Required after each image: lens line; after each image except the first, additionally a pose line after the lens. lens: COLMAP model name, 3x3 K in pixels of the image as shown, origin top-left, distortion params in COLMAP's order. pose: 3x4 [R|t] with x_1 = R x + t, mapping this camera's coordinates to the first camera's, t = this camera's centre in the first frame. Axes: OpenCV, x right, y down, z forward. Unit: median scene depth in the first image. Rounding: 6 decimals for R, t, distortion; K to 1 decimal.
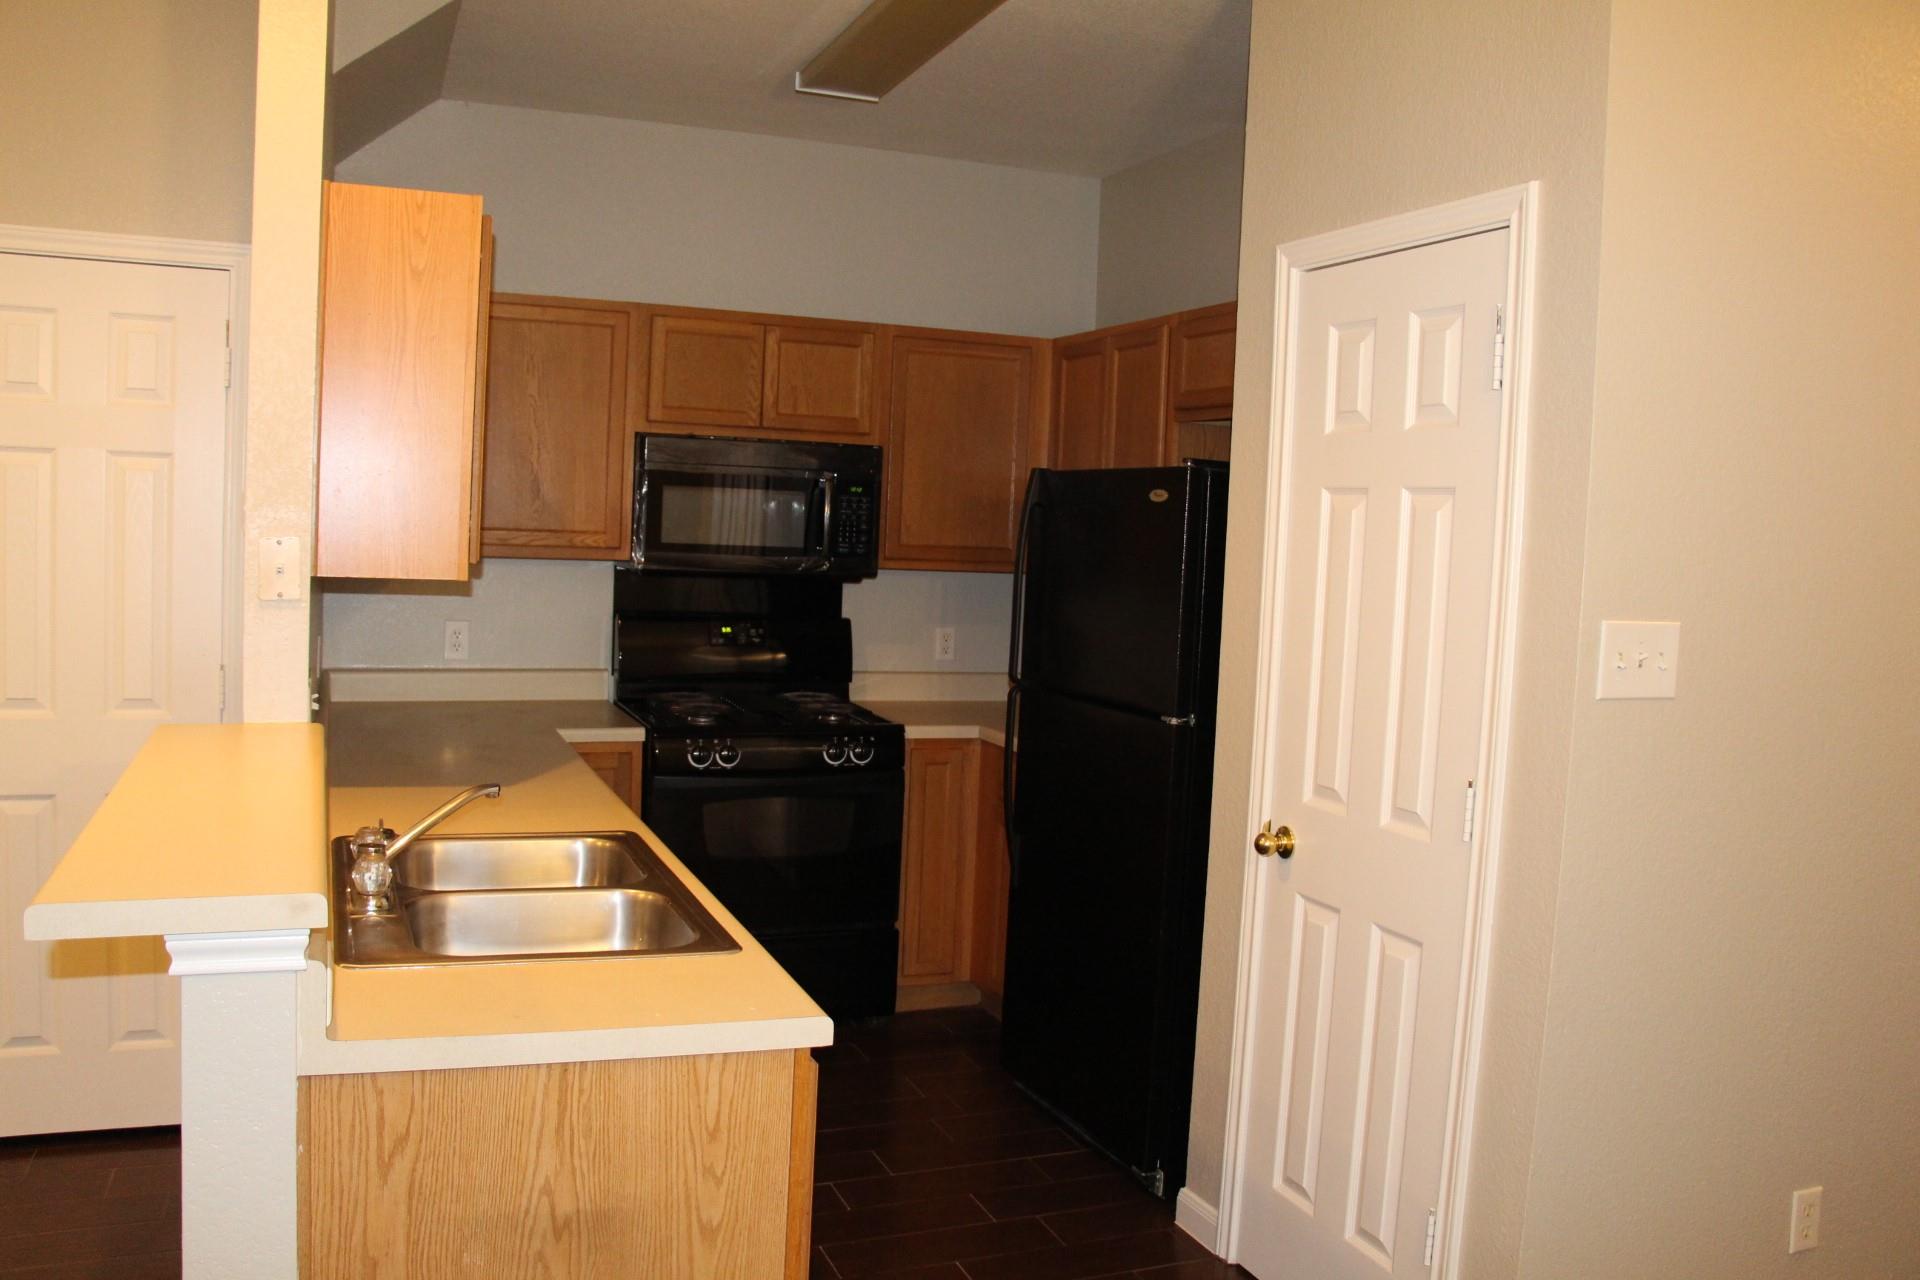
lens RADIAL K [[1562.5, 0, 960.0], [0, 1562.5, 640.0], [0, 0, 1]] dist [-0.192840, 0.161570]
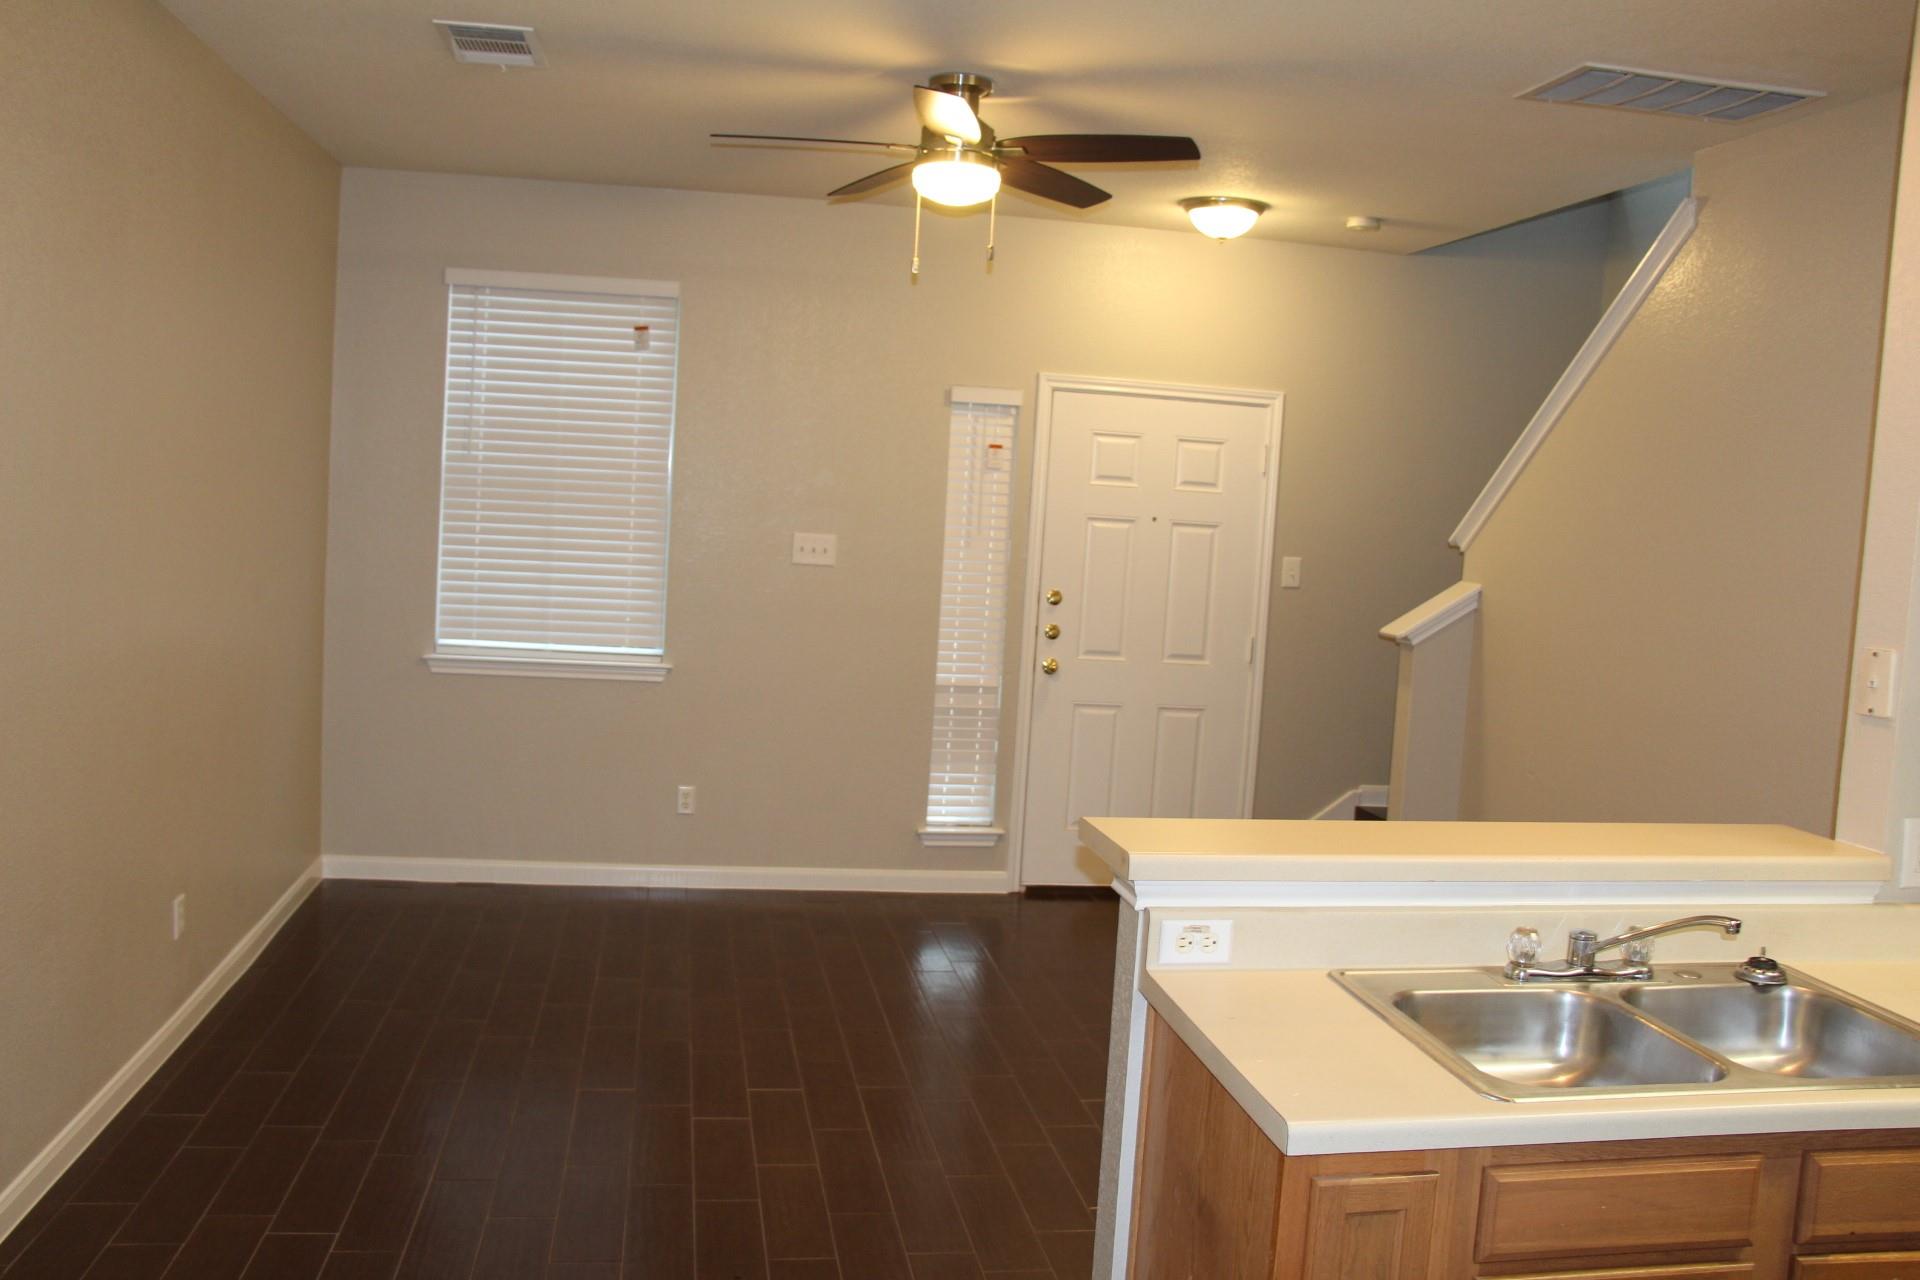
lens RADIAL K [[1634.1, 0, 960.0], [0, 1634.1, 640.0], [0, 0, 1]] dist [-0.178078, 0.191535]
pose [[-0.201368, 0.029159, -0.979082, 0.730832], [-0.136852, 0.988916, 0.057598, -0.062287], [0.969908, 0.145588, -0.195145, 0.770800]]
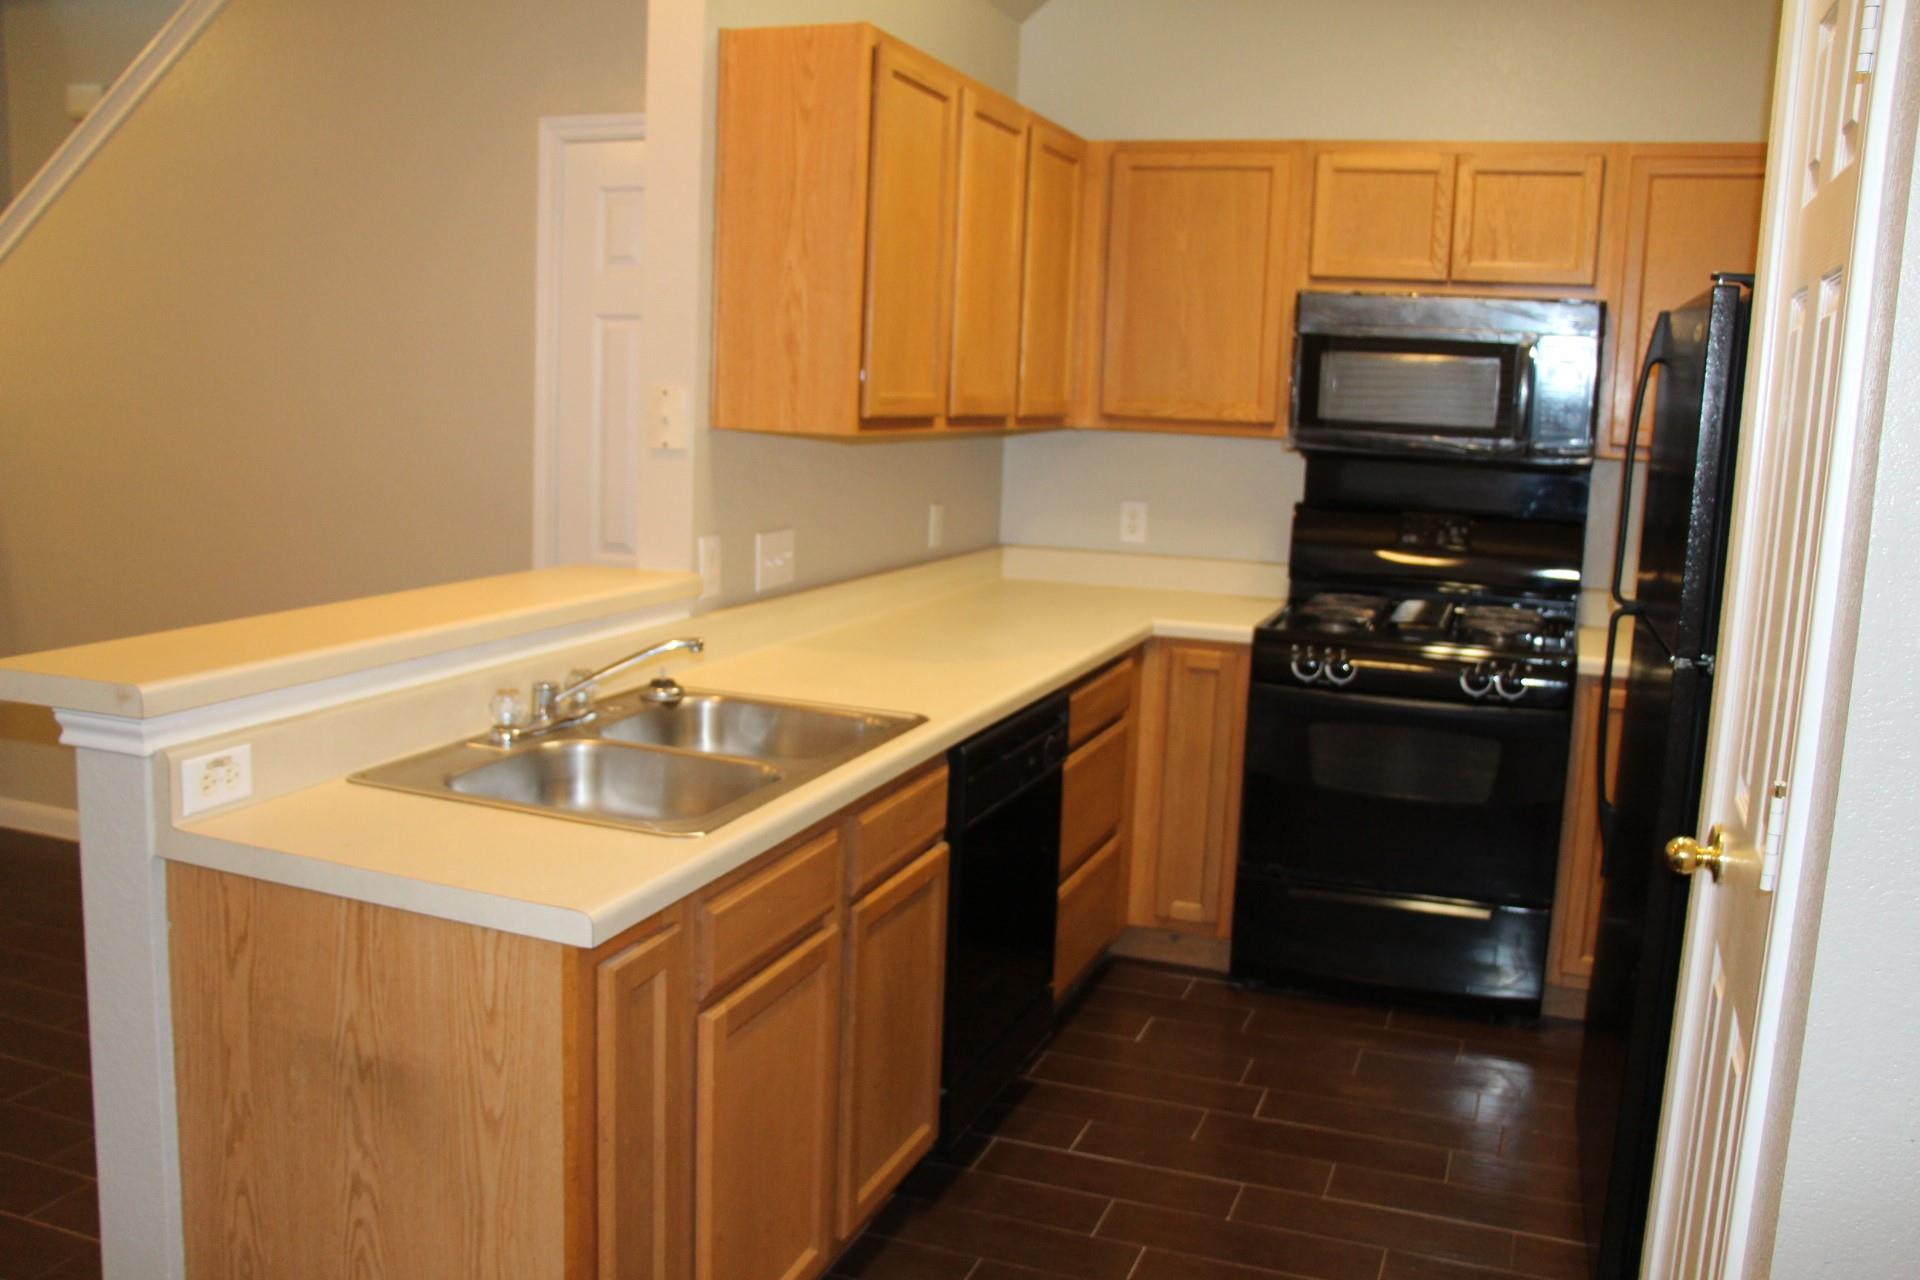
lens RADIAL K [[1634.1, 0, 960.0], [0, 1634.1, 640.0], [0, 0, 1]] dist [-0.178078, 0.191535]
pose [[0.740743, 0.089736, -0.665768, 0.523155], [-0.057129, 0.995863, 0.070667, 0.015256], [0.669355, -0.014311, 0.742805, 0.387593]]
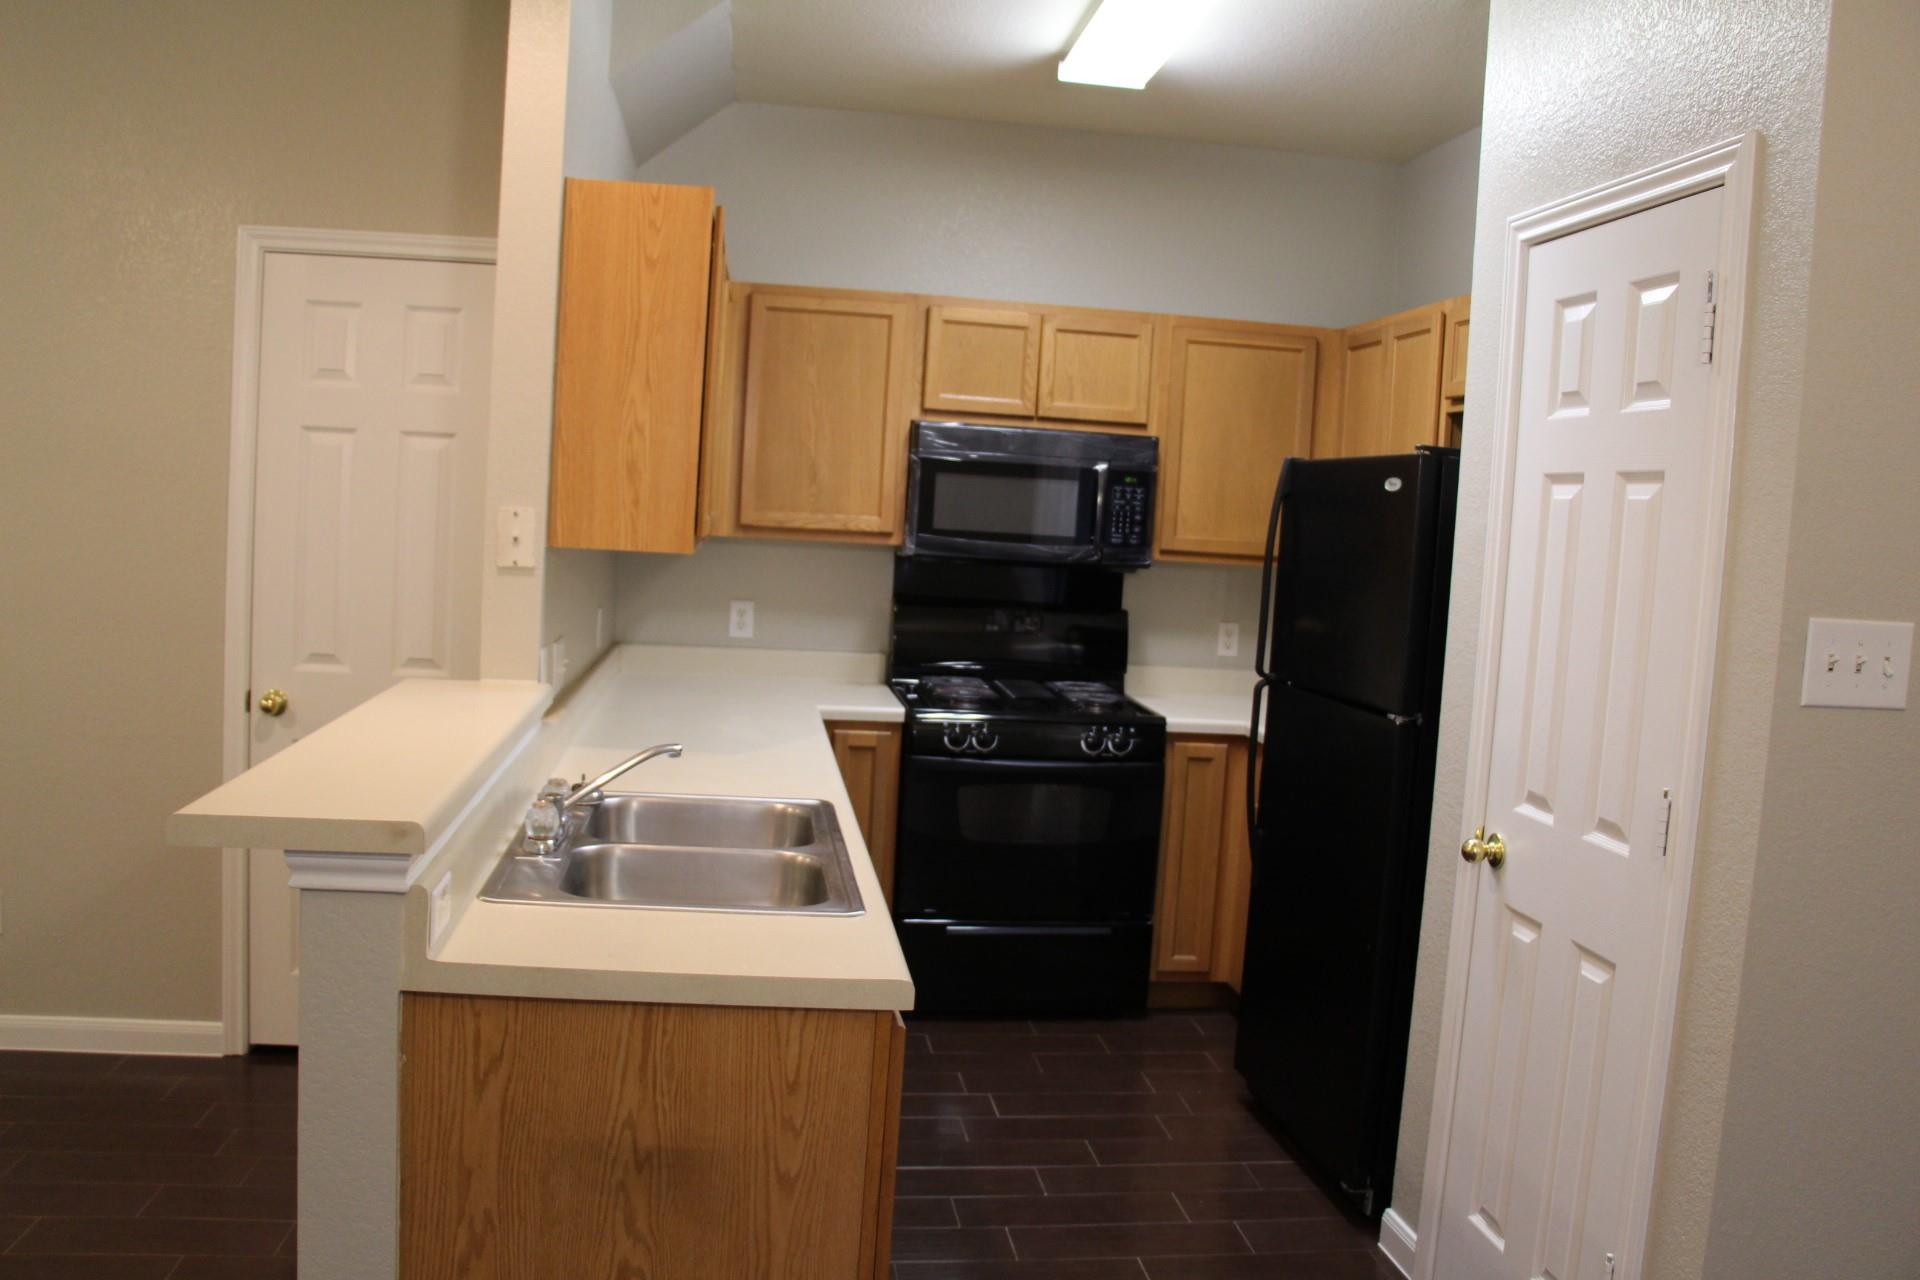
lens RADIAL K [[1562.5, 0, 960.0], [0, 1562.5, 640.0], [0, 0, 1]] dist [-0.192840, 0.161570]
pose [[0.969050, 0.032393, -0.244732, 0.151054], [-0.032979, 0.999455, 0.001702, 0.015241], [0.244654, 0.006422, 0.969589, 0.022368]]
